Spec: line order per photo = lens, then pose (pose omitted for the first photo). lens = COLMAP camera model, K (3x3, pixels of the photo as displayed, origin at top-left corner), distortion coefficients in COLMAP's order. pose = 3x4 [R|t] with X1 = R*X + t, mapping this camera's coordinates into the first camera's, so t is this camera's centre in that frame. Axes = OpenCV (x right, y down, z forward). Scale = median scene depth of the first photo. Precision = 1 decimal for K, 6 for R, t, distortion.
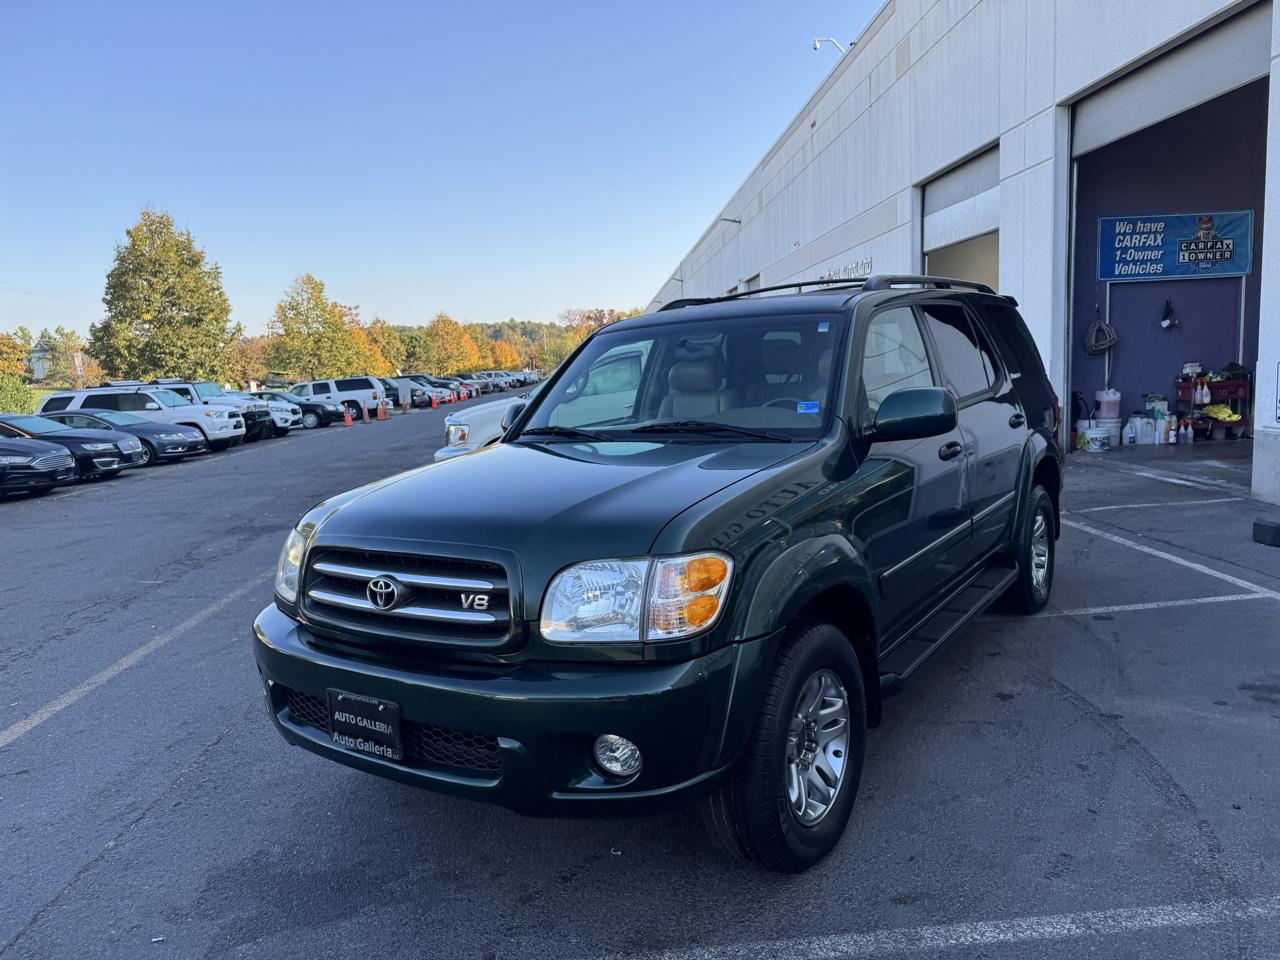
lens RADIAL K [[908.0, 0, 656.3], [0, 908.0, 472.3], [0, 0, 1]] dist [0.020996, -0.023015]
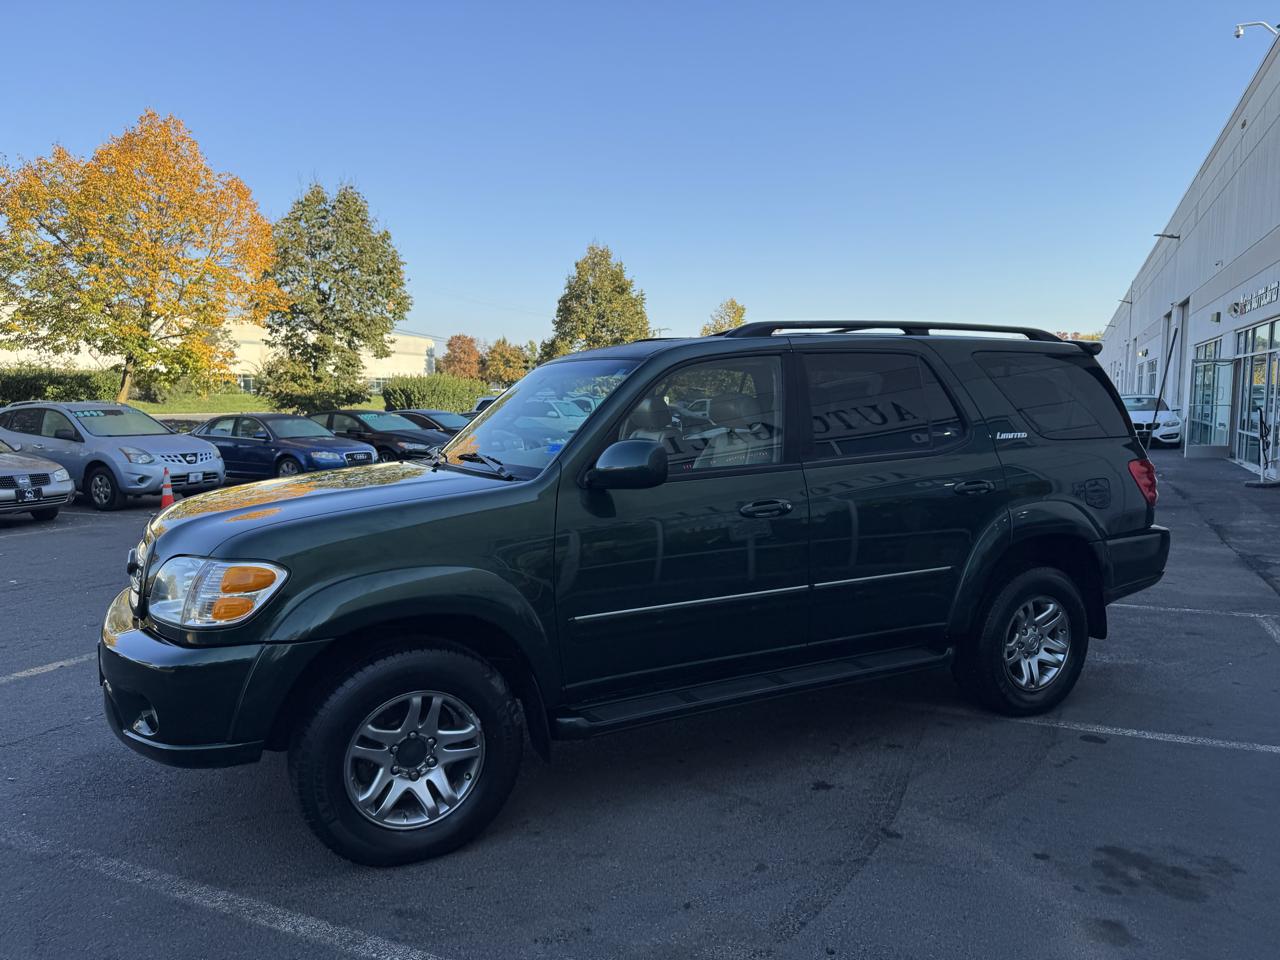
lens RADIAL K [[894.3, 0, 655.1], [0, 894.3, 498.7], [0, 0, 1]] dist [0.063874, -0.082930]
pose [[0.883106, 0.105471, -0.457165, 0.210173], [-0.102905, 0.994221, 0.030591, -0.016695], [0.457750, 0.020029, 0.888855, 0.040283]]
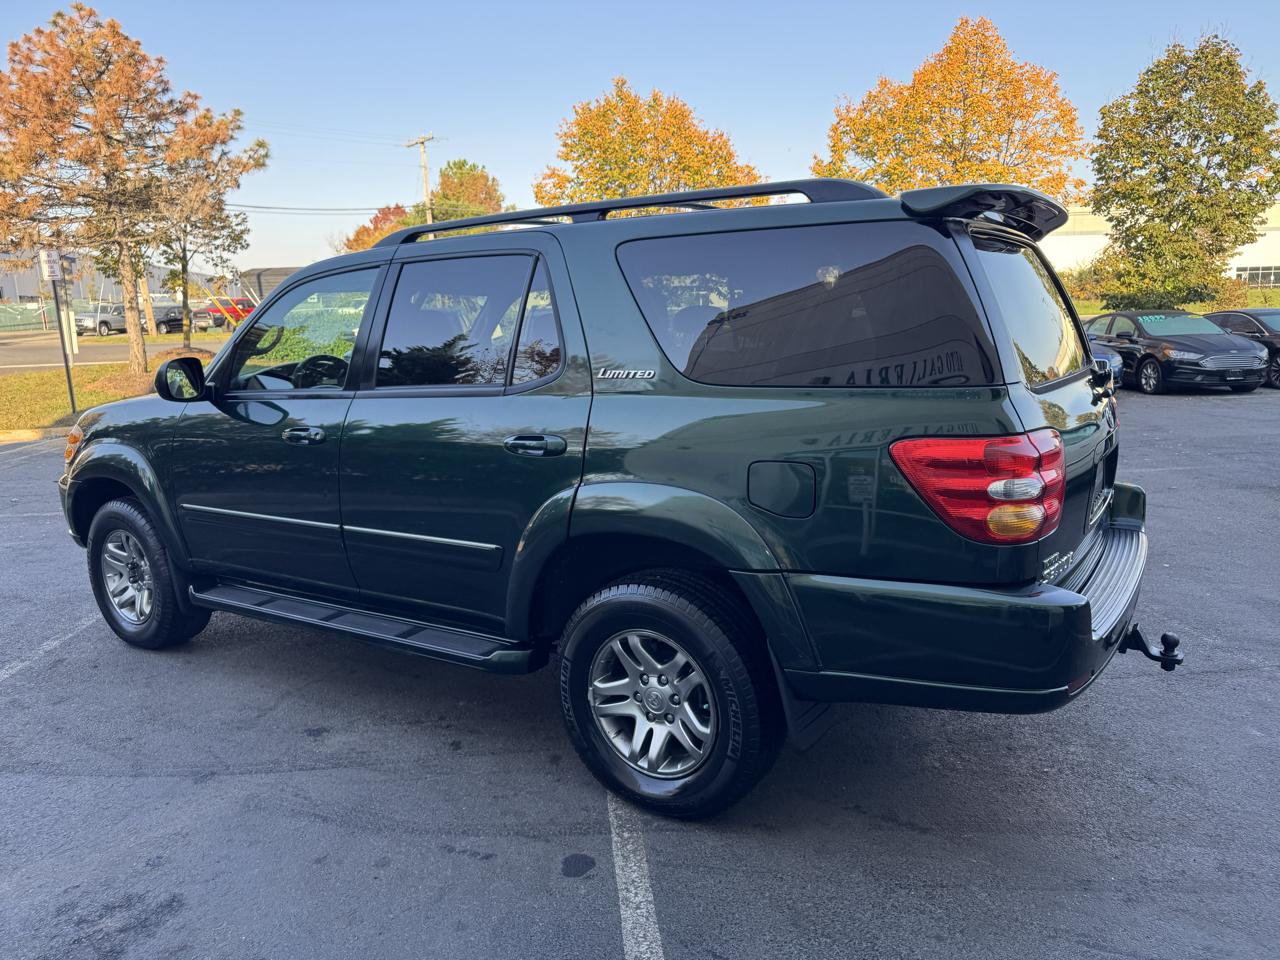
lens RADIAL K [[898.6, 0, 661.6], [0, 898.6, 484.9], [0, 0, 1]] dist [0.091888, -0.091866]
pose [[0.032288, 0.241203, -0.969937, 0.400629], [-0.097077, 0.966612, 0.237145, -0.073761], [0.994753, 0.086502, 0.054625, 0.428392]]
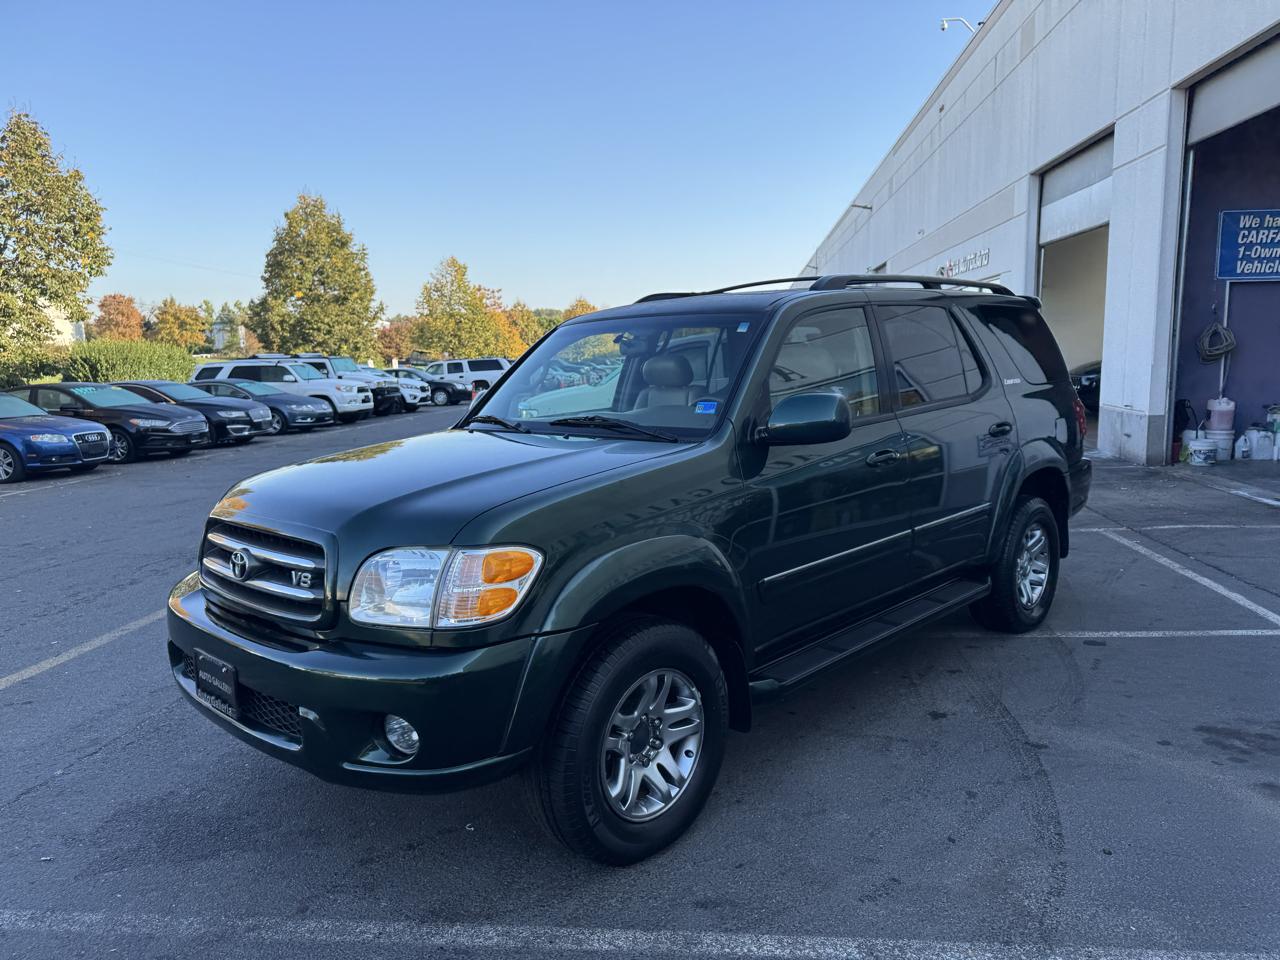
lens RADIAL K [[909.0, 0, 656.3], [0, 909.0, 478.5], [0, 0, 1]] dist [0.017171, -0.016506]
pose [[0.987378, 0.052231, -0.149518, 0.074950], [-0.049144, 0.998497, 0.024271, -0.004388], [0.150561, -0.016617, 0.988461, 0.001922]]
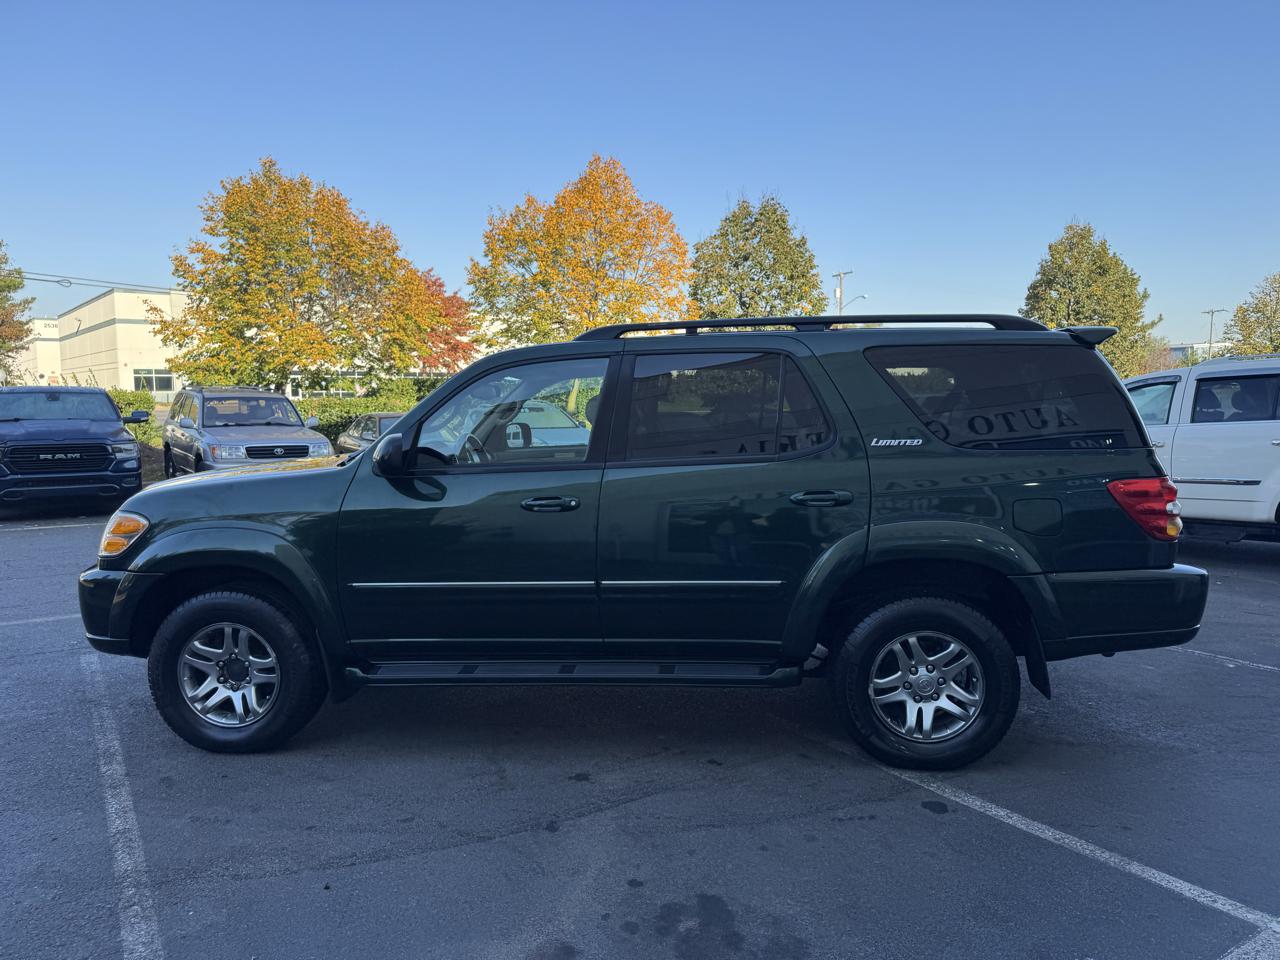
lens RADIAL K [[899.9, 0, 659.2], [0, 899.9, 484.4], [0, 0, 1]] dist [0.086530, -0.117981]
pose [[0.501003, 0.137182, -0.854504, 0.400931], [-0.127534, 0.988281, 0.083883, -0.047097], [0.855997, 0.066953, 0.512627, 0.195239]]
